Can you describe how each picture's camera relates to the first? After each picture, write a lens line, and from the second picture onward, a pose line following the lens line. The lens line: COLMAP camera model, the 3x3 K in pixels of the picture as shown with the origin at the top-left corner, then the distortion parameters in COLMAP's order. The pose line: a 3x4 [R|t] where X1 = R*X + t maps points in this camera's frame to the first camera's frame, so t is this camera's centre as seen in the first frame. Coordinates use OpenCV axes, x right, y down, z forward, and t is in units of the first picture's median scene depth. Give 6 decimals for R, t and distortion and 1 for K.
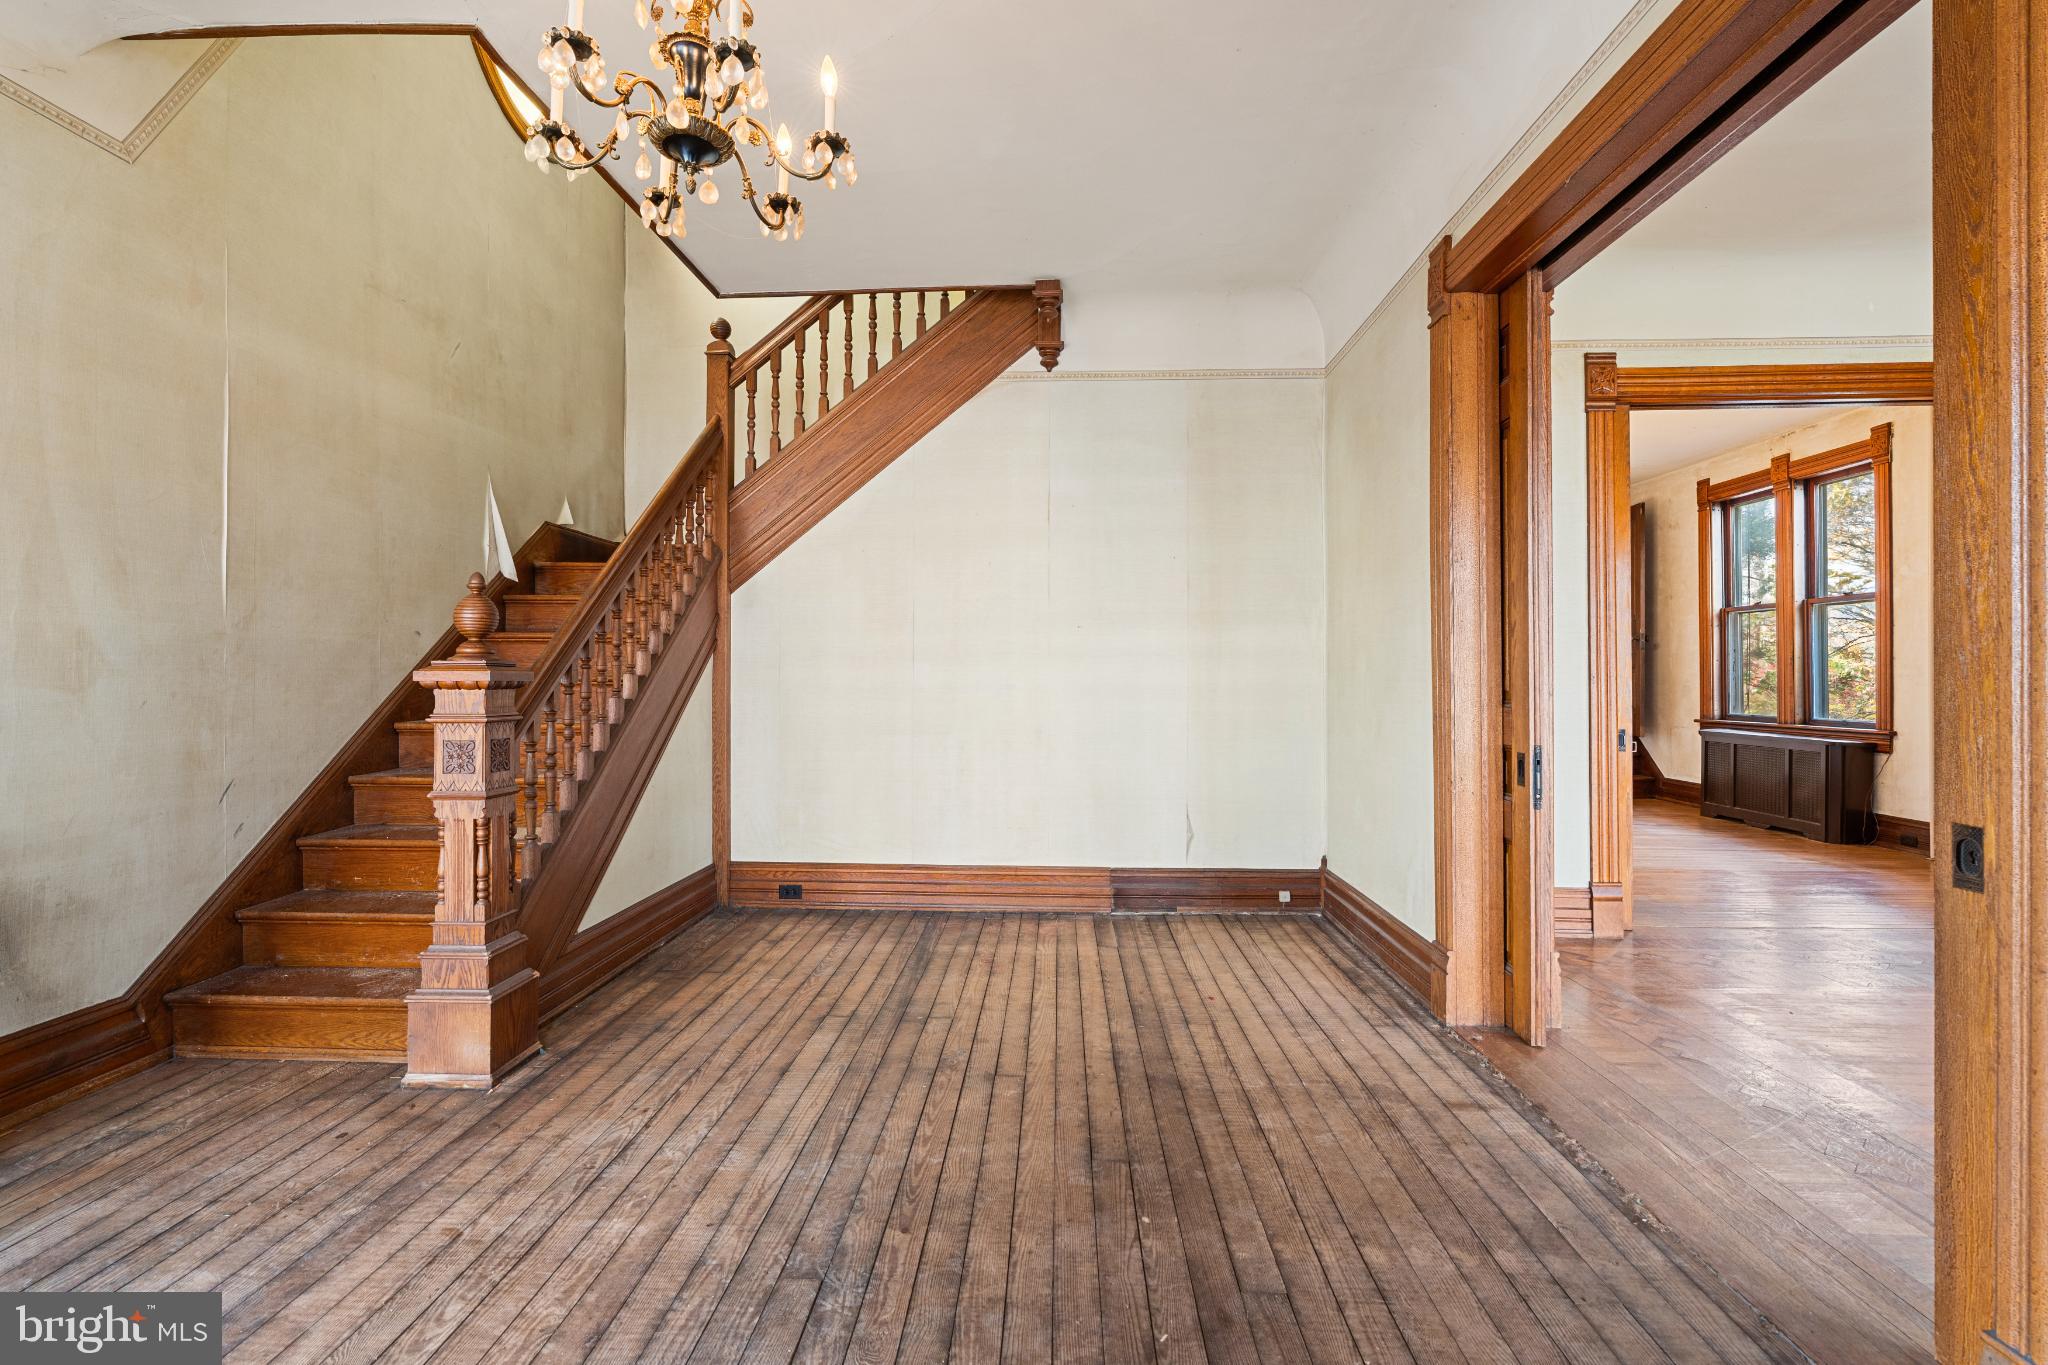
lens RADIAL K [[926.5, 0, 1023.4], [0, 926.5, 676.1], [0, 0, 1]] dist [-0.002978, 0.000370]
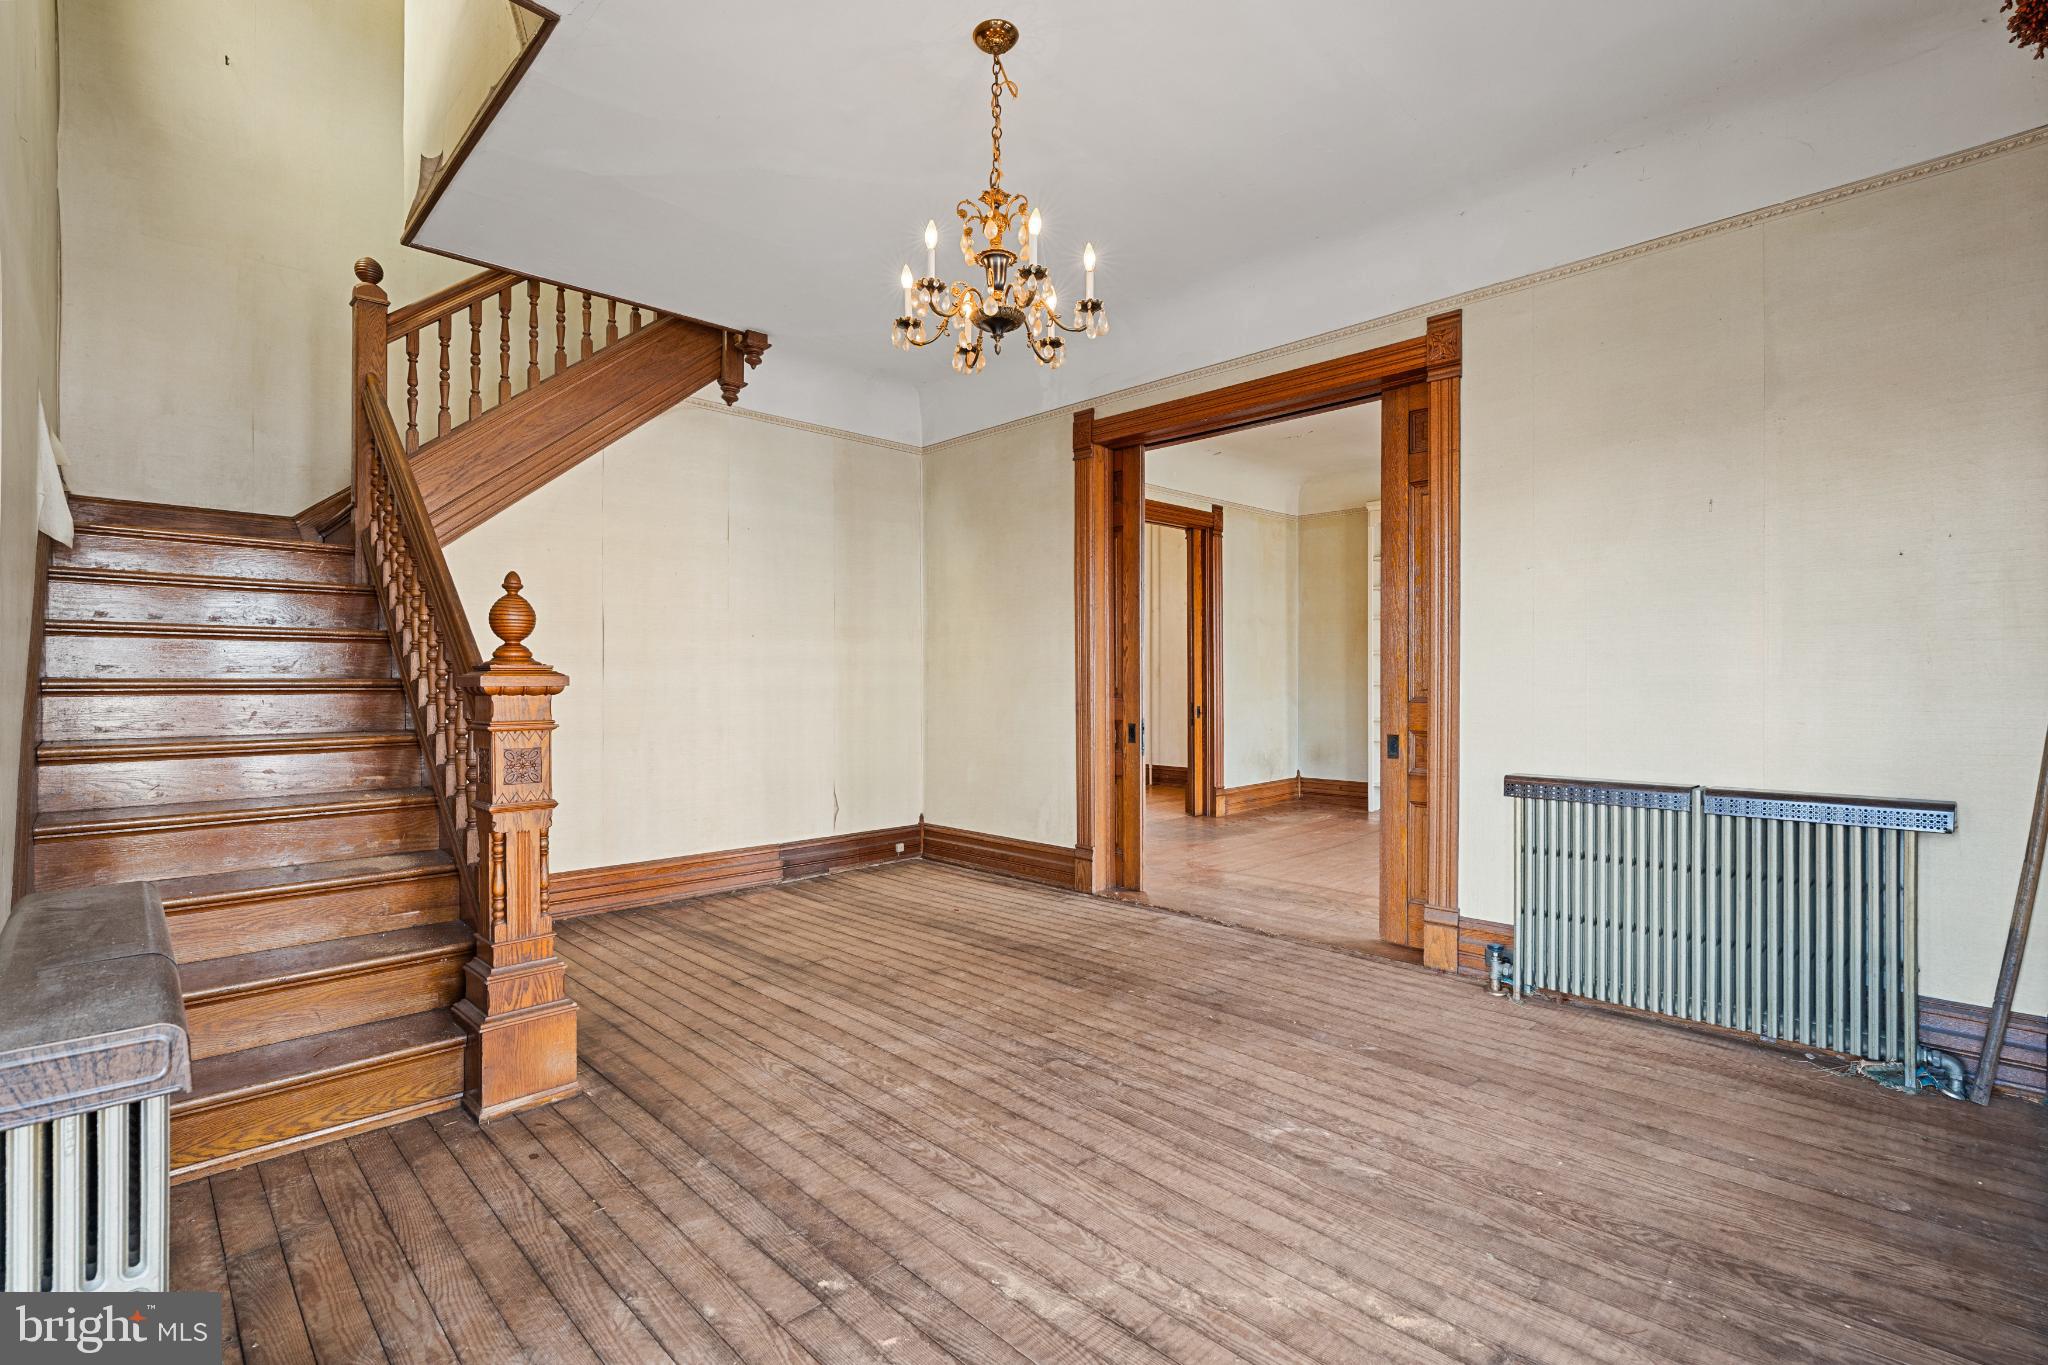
lens RADIAL K [[926.5, 0, 1019.4], [0, 926.5, 681.4], [0, 0, 1]] dist [-0.002978, 0.000370]
pose [[0.683155, -0.003609, 0.730265, -0.652566], [0.000746, 0.999991, 0.004244, -0.002419], [-0.730273, -0.002355, 0.683151, -0.018893]]
